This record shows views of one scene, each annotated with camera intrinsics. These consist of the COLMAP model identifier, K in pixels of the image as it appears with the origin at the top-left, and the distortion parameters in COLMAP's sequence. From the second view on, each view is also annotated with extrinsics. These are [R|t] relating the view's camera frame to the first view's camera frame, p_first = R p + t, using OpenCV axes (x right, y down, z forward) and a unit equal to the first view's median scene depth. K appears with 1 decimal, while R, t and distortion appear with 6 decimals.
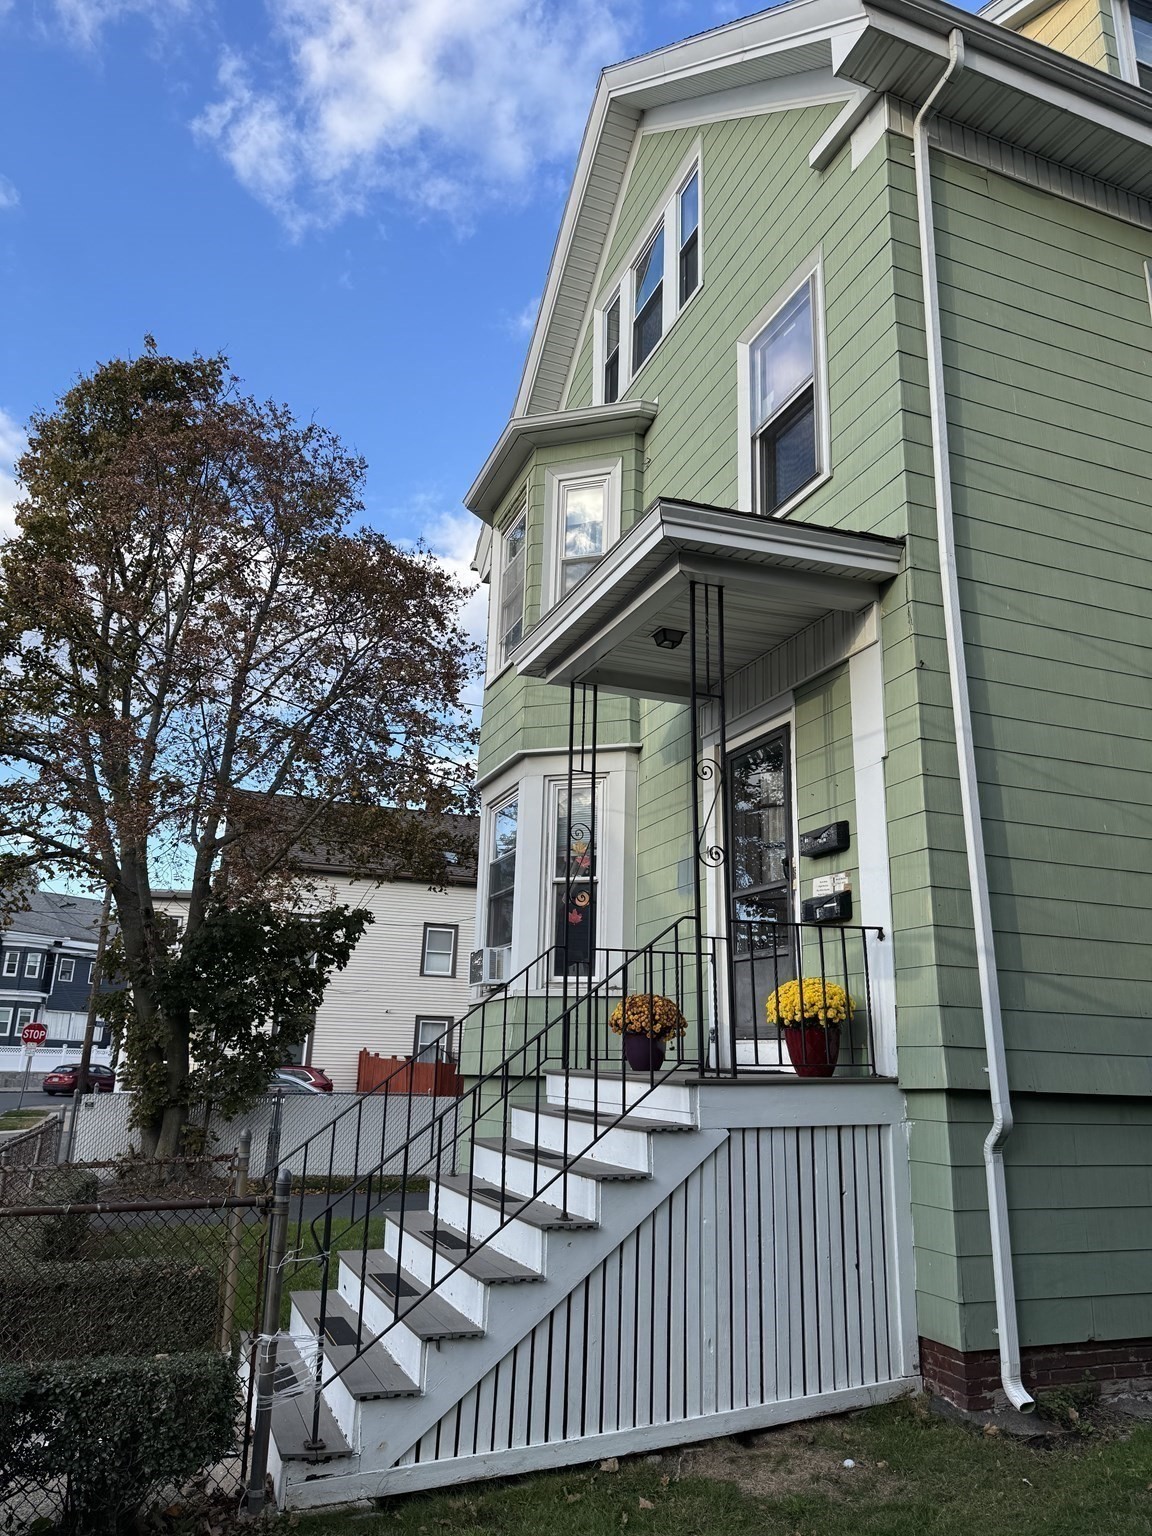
lens RADIAL K [[1075.5, 0, 576.0], [0, 1075.5, 768.0], [0, 0, 1]] dist [0.057414, -0.064340]
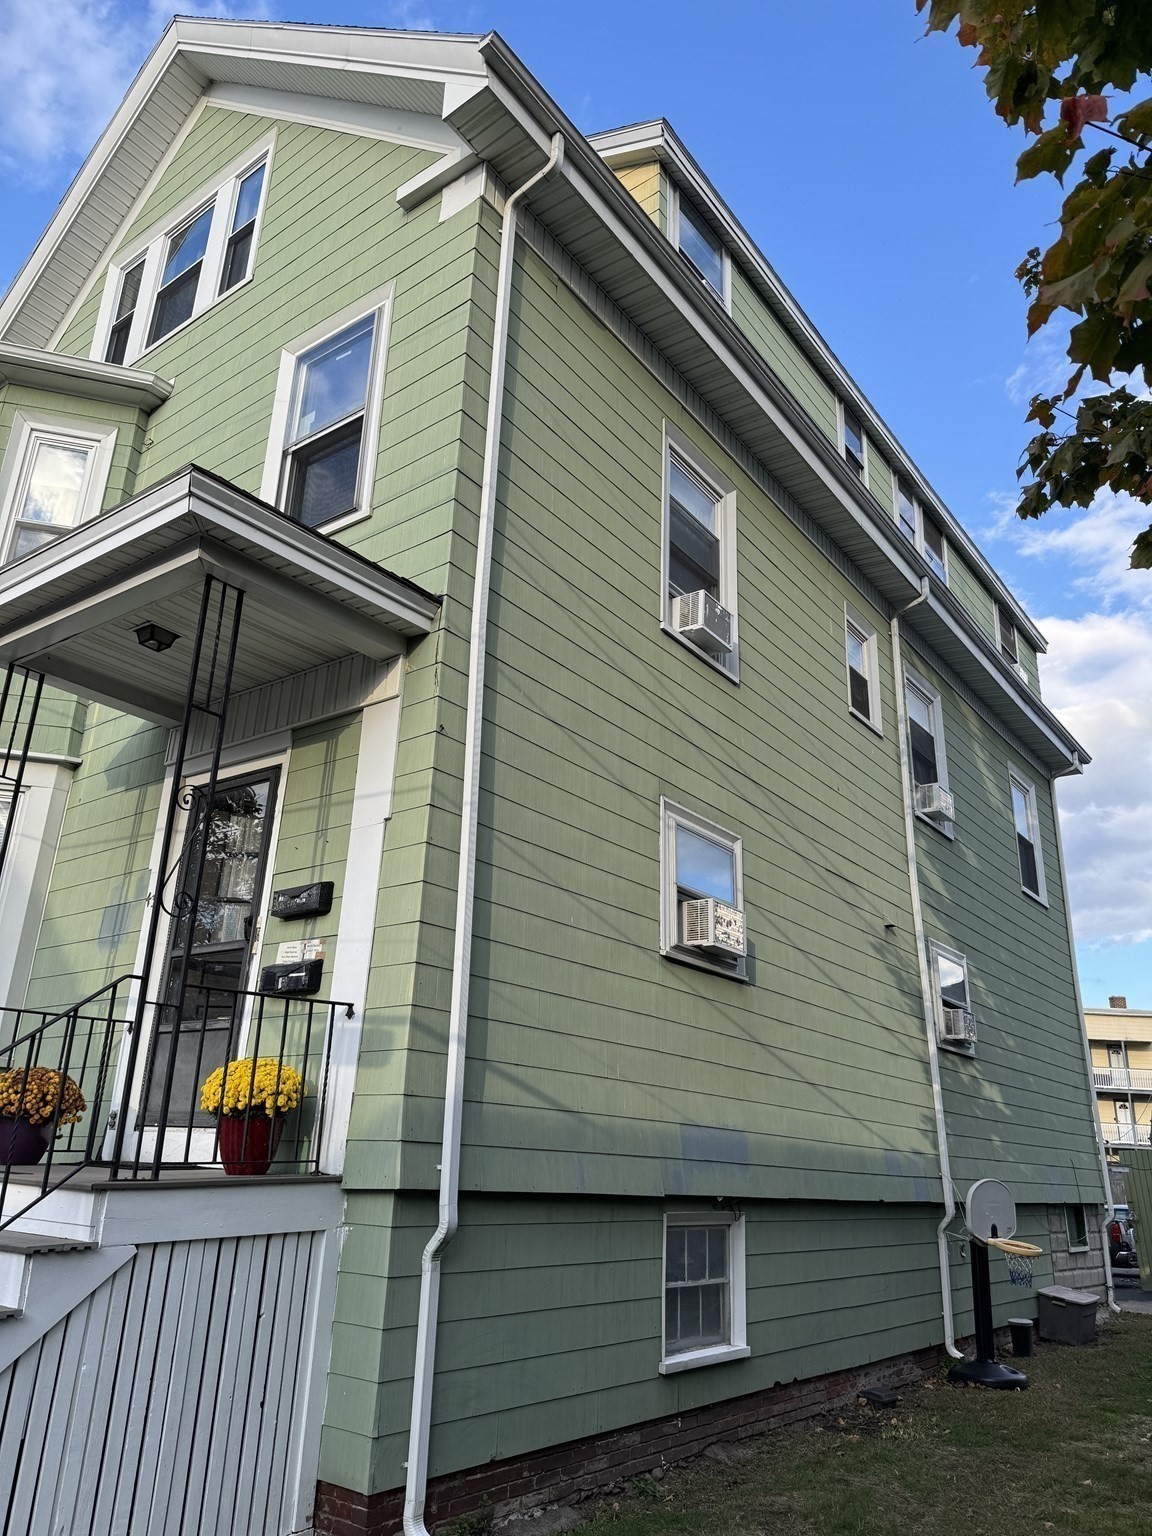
lens RADIAL K [[1075.5, 0, 576.0], [0, 1075.5, 768.0], [0, 0, 1]] dist [0.057414, -0.064340]
pose [[0.849883, 0.185415, 0.493275, -0.039801], [-0.154461, 0.982593, -0.103214, 0.016847], [-0.503826, 0.011528, 0.863728, 0.119054]]
